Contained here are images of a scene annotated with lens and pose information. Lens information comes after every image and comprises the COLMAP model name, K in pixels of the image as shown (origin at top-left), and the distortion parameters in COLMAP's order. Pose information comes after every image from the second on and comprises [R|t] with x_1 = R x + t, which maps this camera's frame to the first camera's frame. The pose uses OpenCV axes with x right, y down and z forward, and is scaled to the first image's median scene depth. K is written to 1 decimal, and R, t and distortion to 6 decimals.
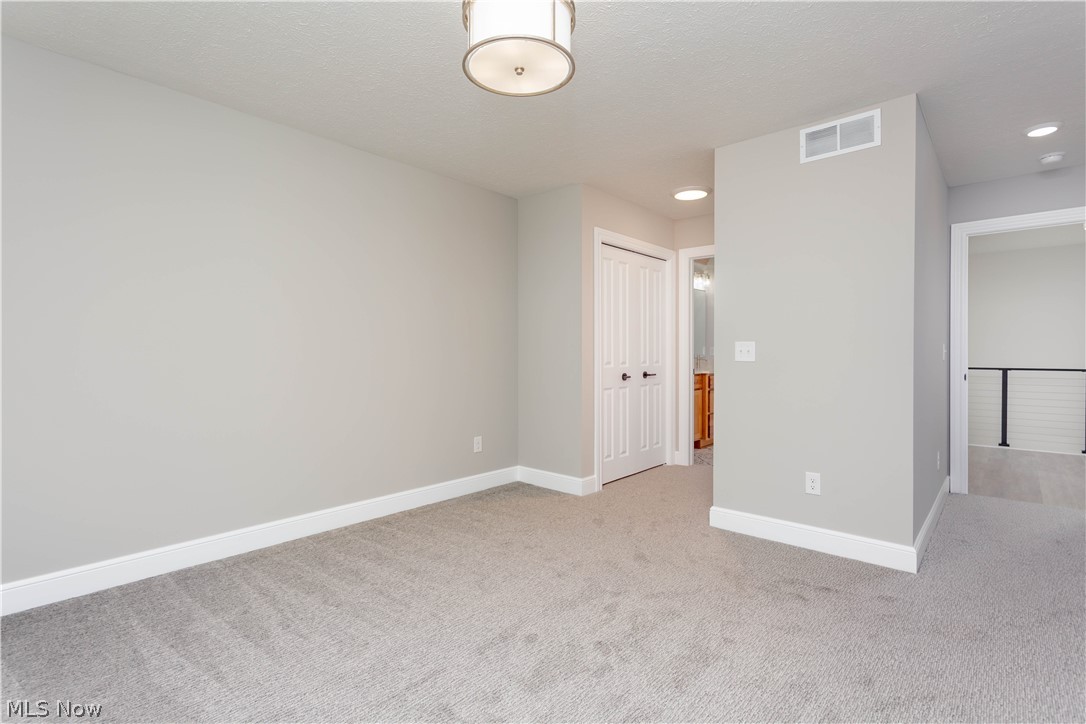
lens RADIAL K [[538.3, 0, 542.0], [0, 538.3, 354.6], [0, 0, 1]] dist [0.004951, 0.000042]
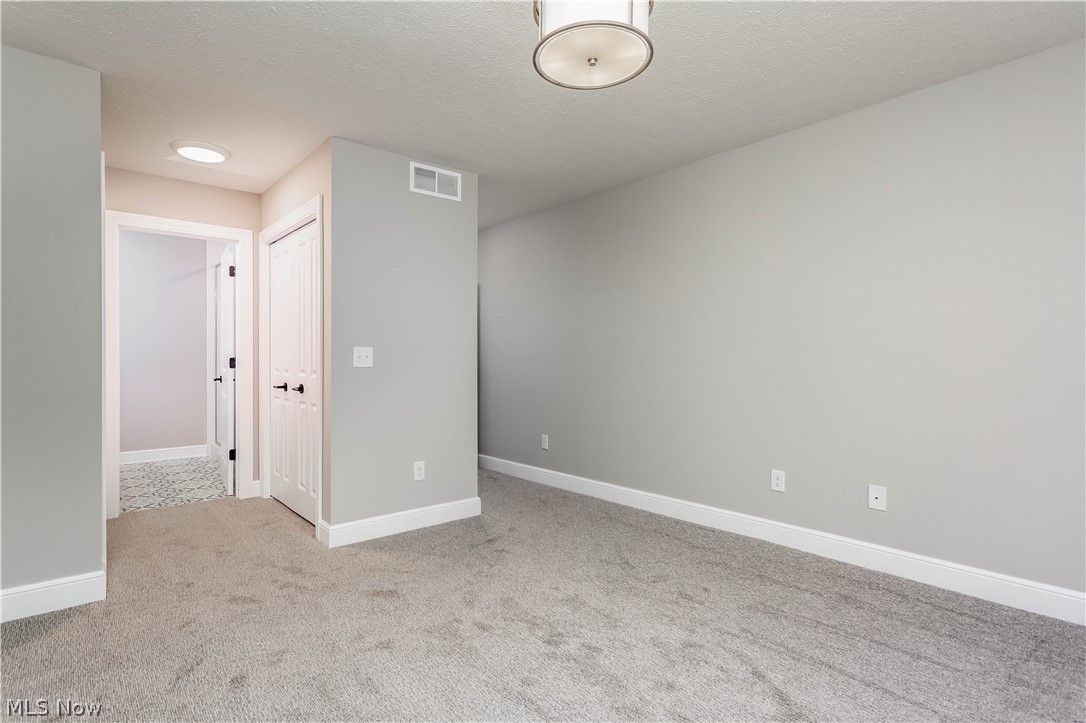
lens RADIAL K [[534.8, 0, 543.0], [0, 534.8, 361.5], [0, 0, 1]] dist [0.002956, 0.000378]
pose [[0.110960, -0.004990, 0.993812, -0.618166], [0.000970, 0.999987, 0.004913, -0.002233], [-0.993824, 0.000419, 0.110963, 0.613343]]
